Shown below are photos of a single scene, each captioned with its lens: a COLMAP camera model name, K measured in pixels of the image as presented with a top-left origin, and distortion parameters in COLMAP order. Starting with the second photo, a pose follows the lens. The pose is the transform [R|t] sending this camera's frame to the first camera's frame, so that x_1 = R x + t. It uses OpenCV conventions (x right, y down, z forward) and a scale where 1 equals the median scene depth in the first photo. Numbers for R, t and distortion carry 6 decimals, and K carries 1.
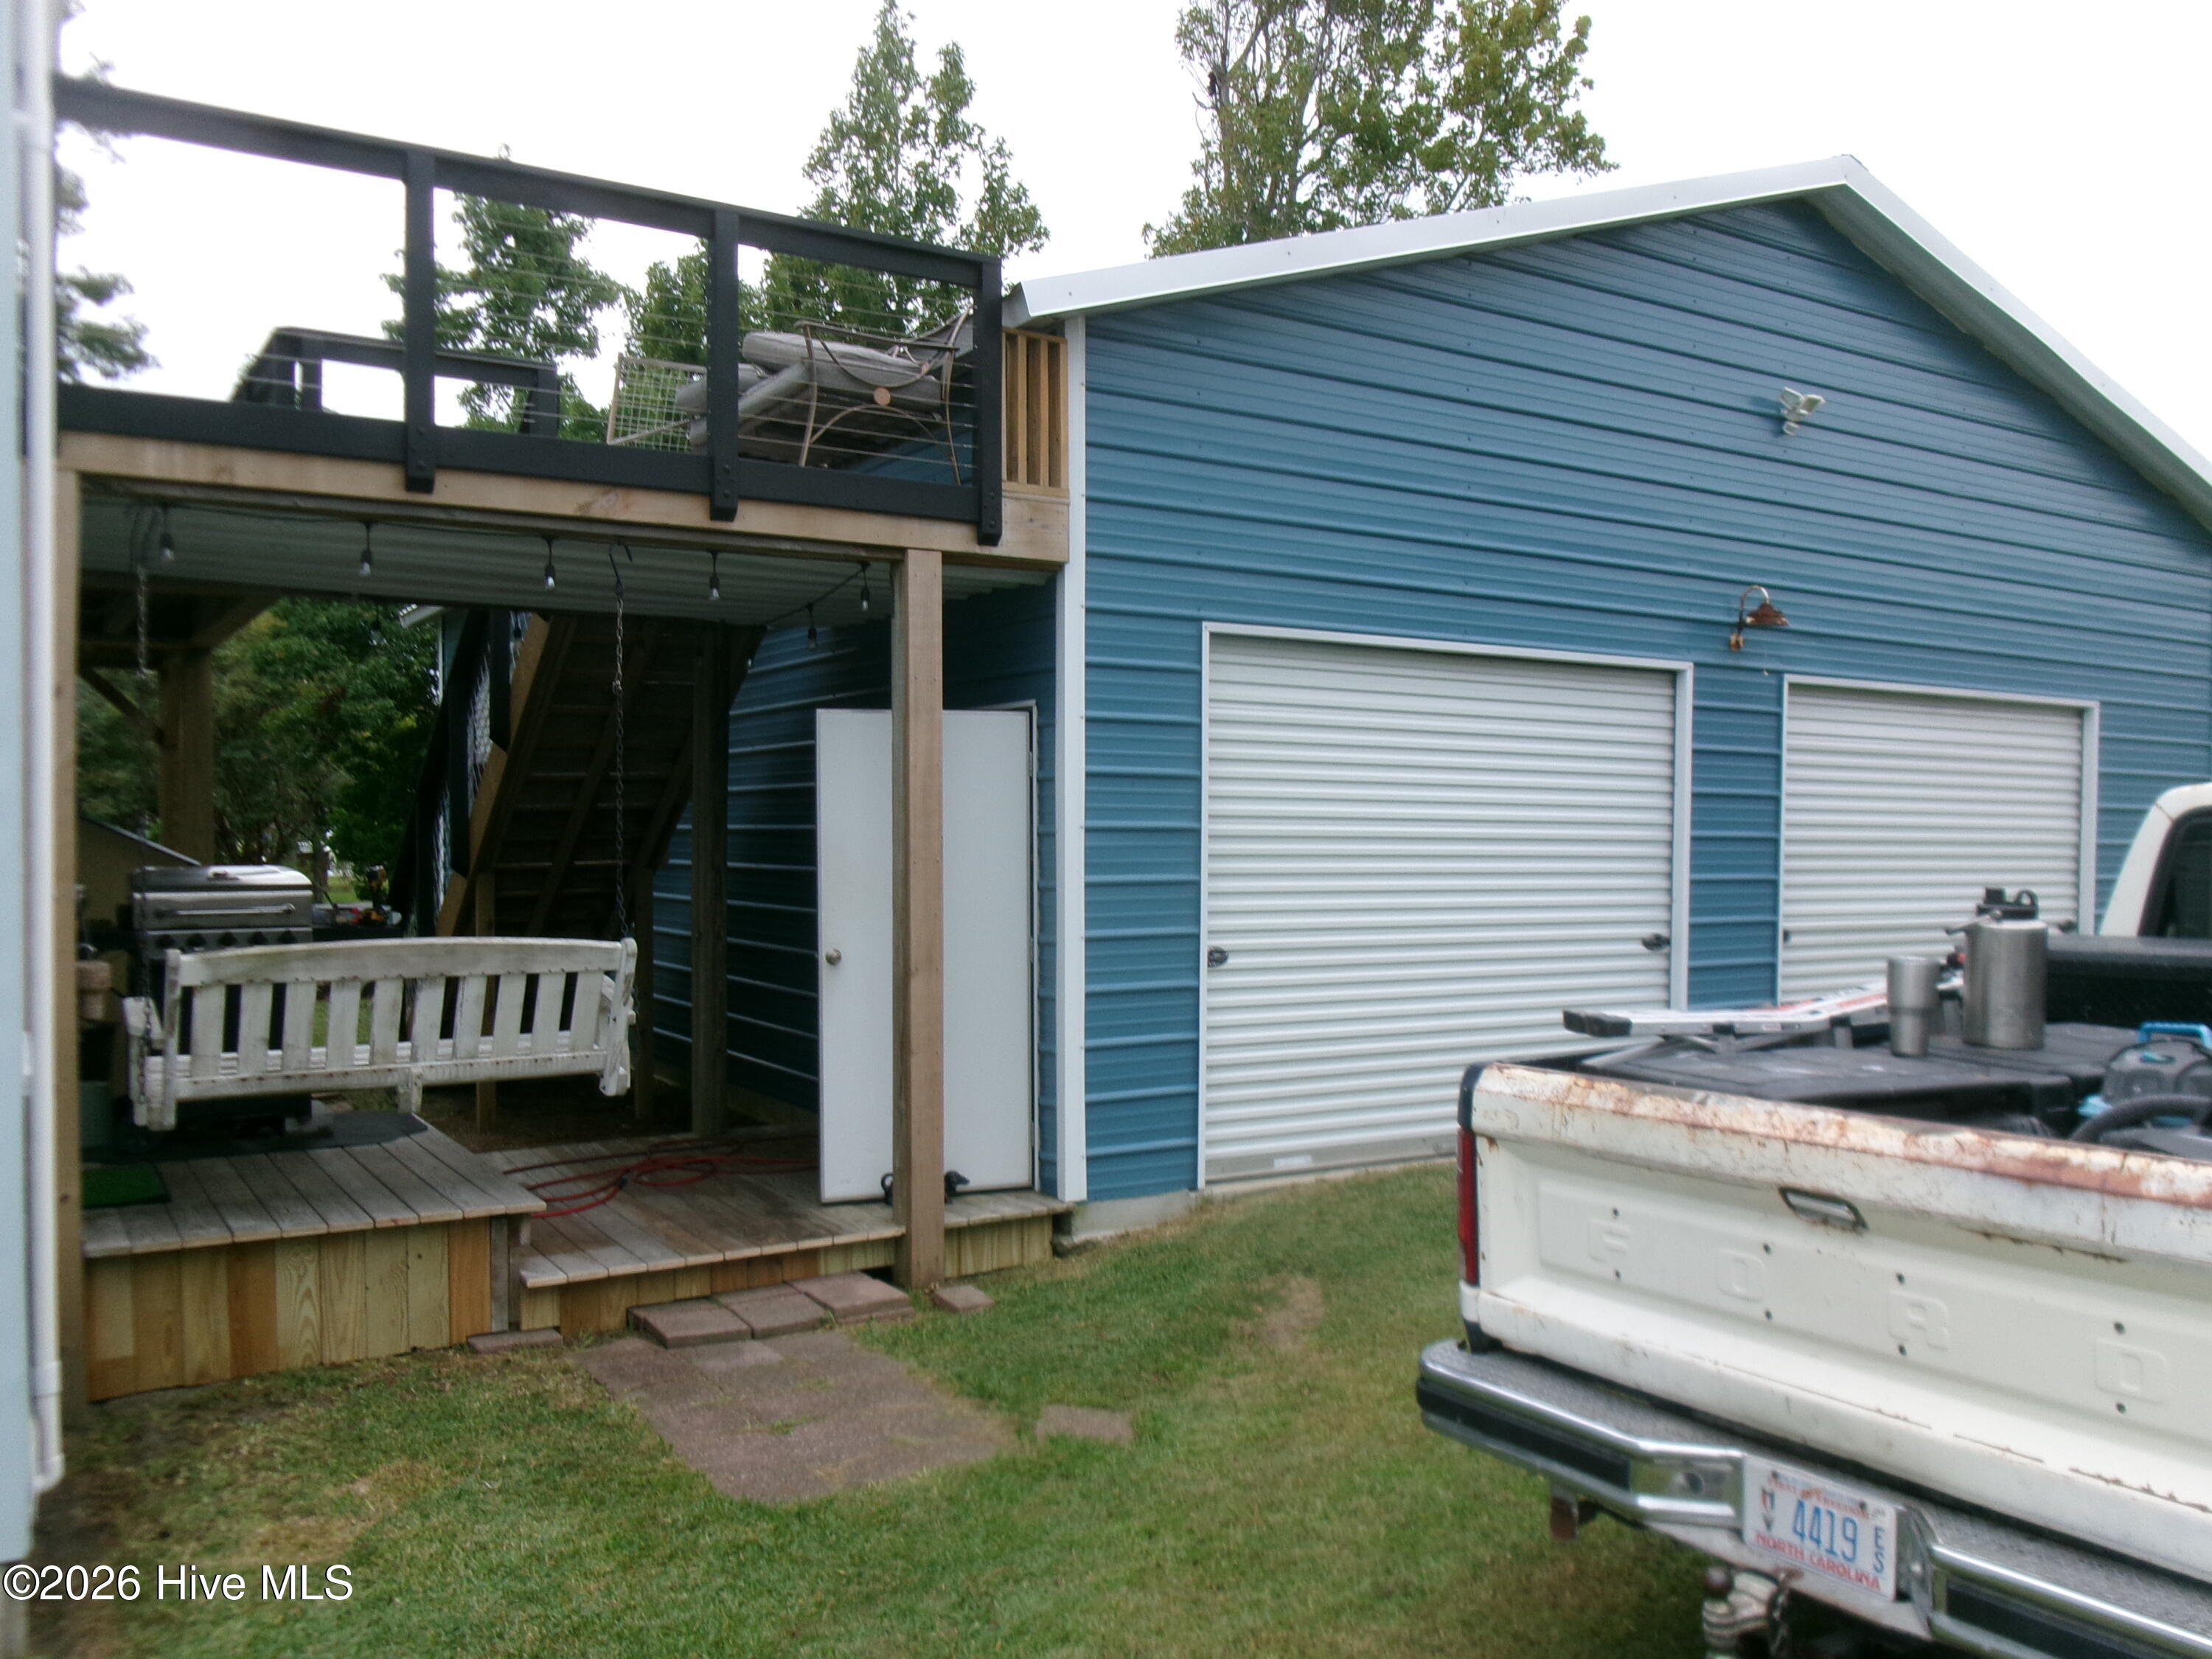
lens RADIAL K [[1814.4, 0, 1111.7], [0, 1814.4, 827.2], [0, 0, 1]] dist [0.001860, -0.012049]
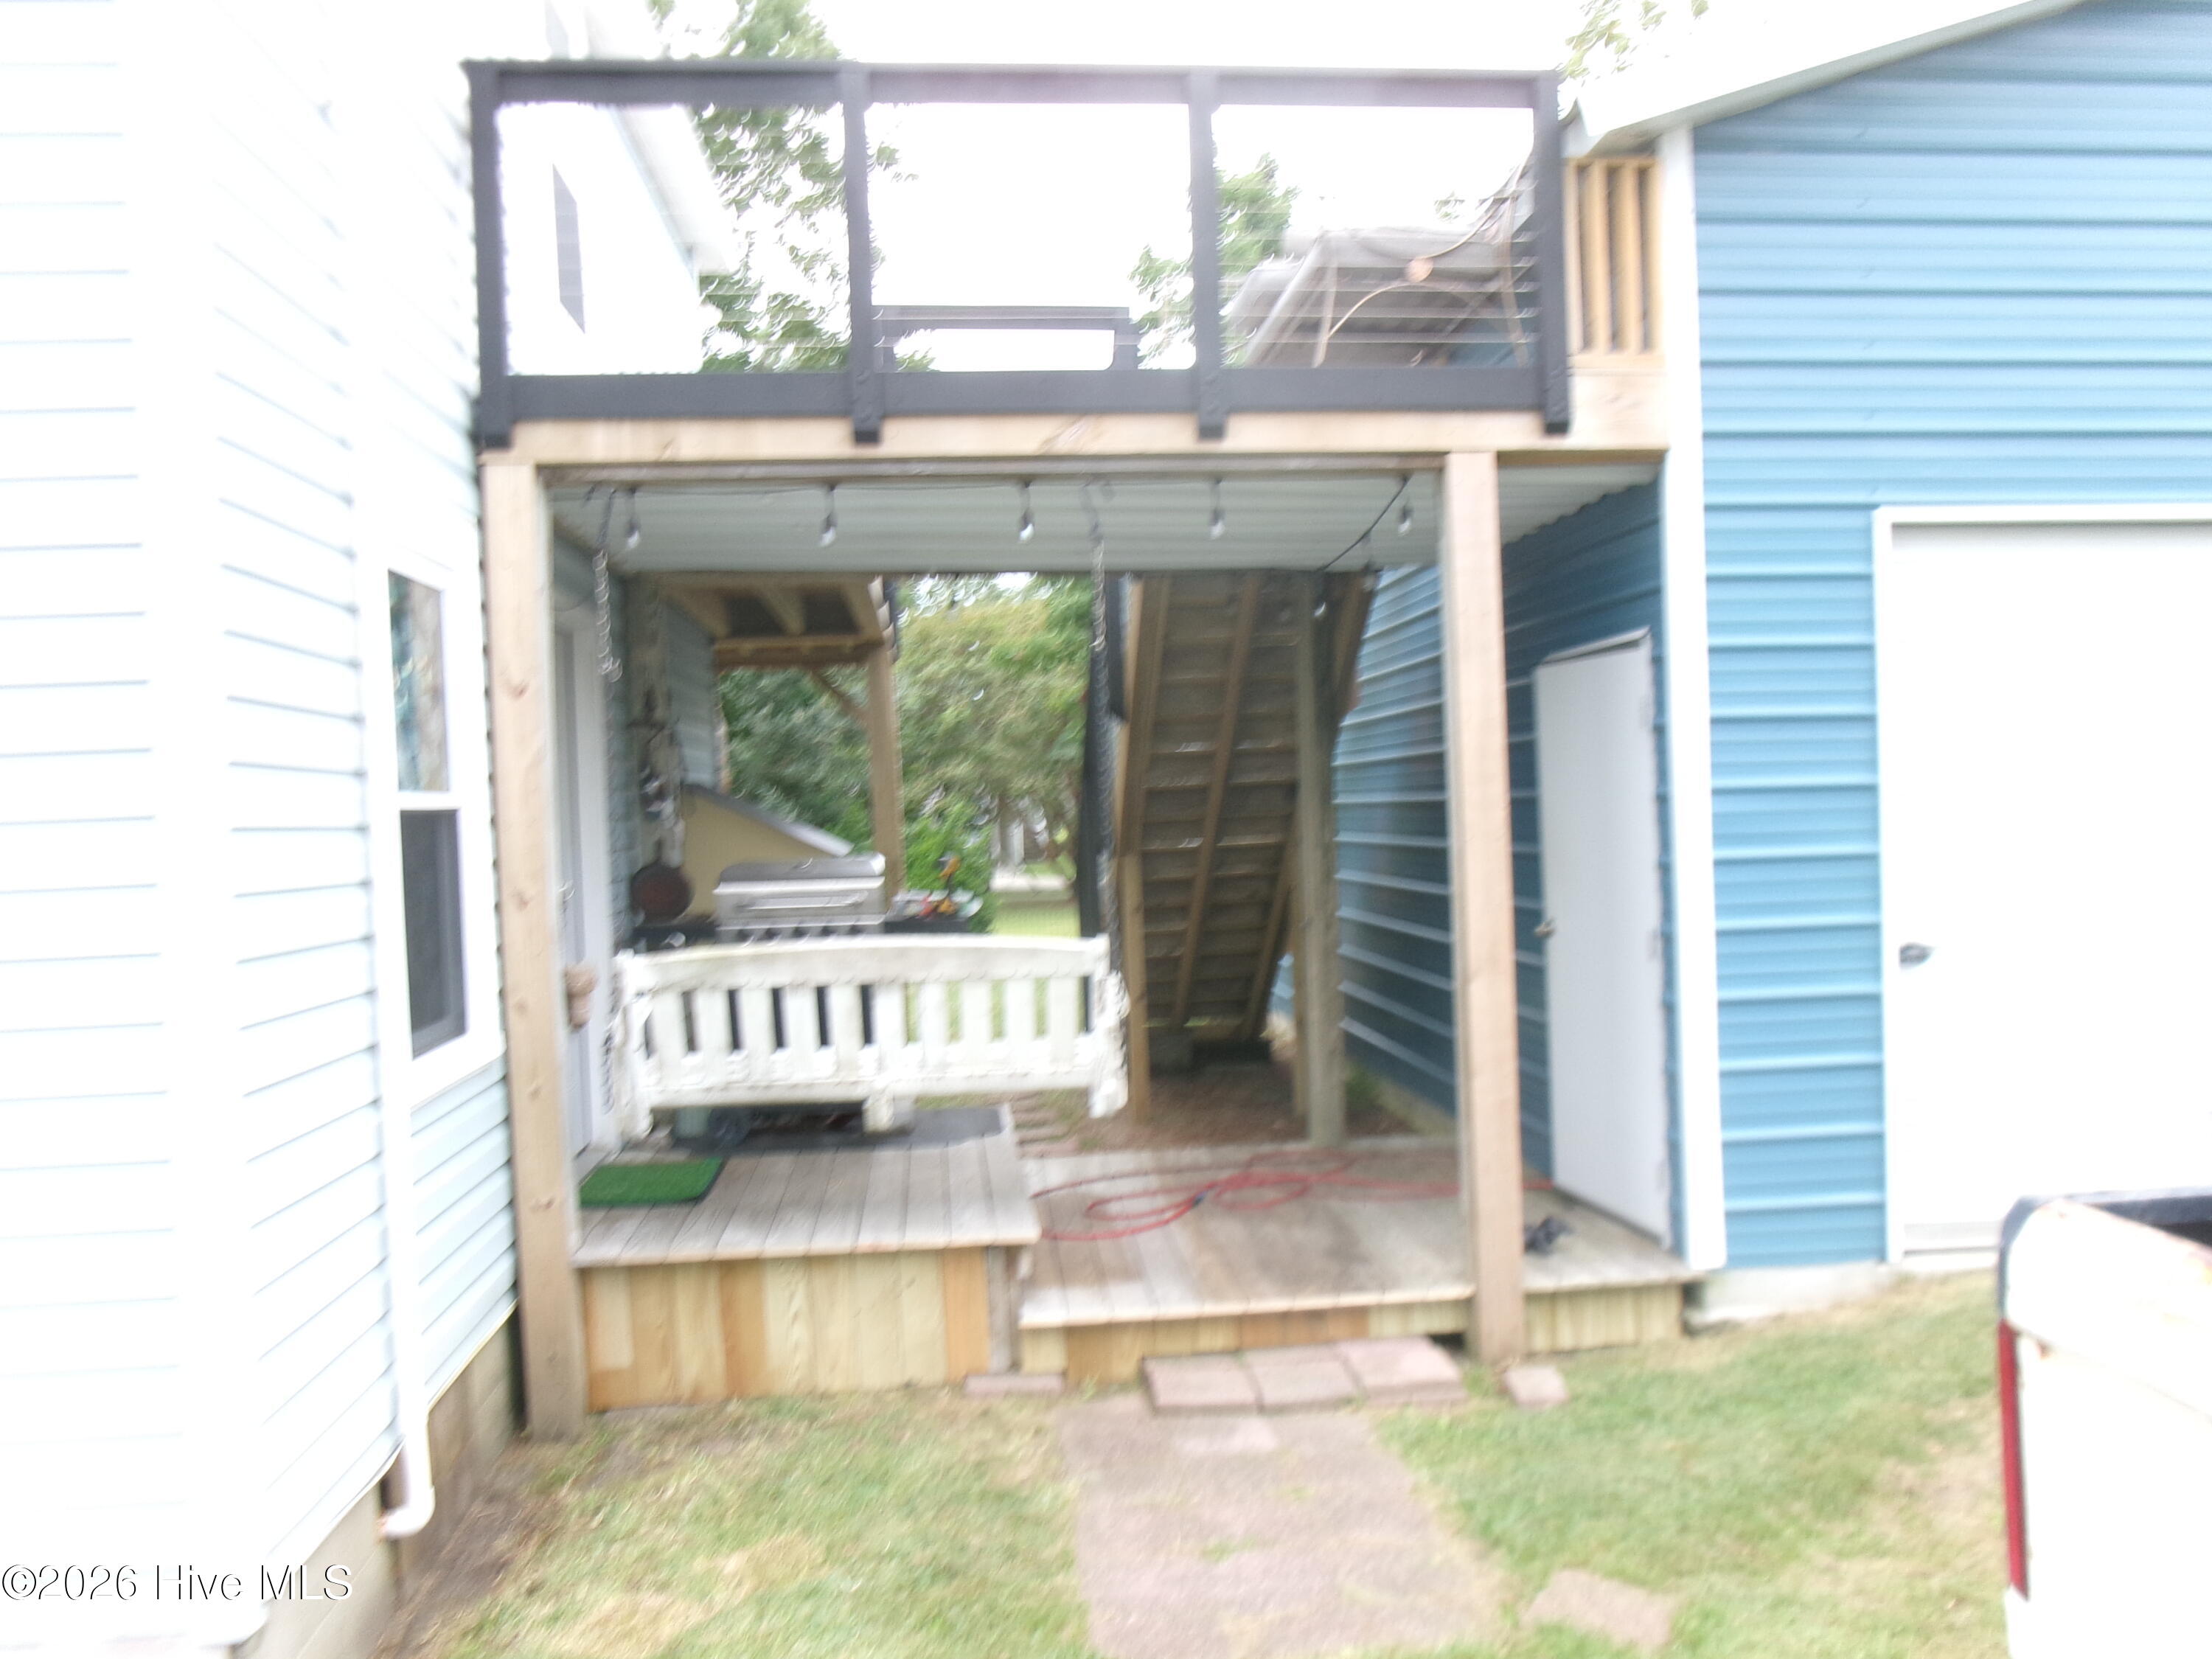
lens RADIAL K [[1814.4, 0, 1108.8], [0, 1814.4, 830.3], [0, 0, 1]] dist [0.001860, -0.012049]
pose [[0.893769, -0.025073, -0.447826, 0.117734], [0.034046, 0.999348, 0.011997, 0.000478], [0.447233, -0.025969, 0.894040, 0.220137]]
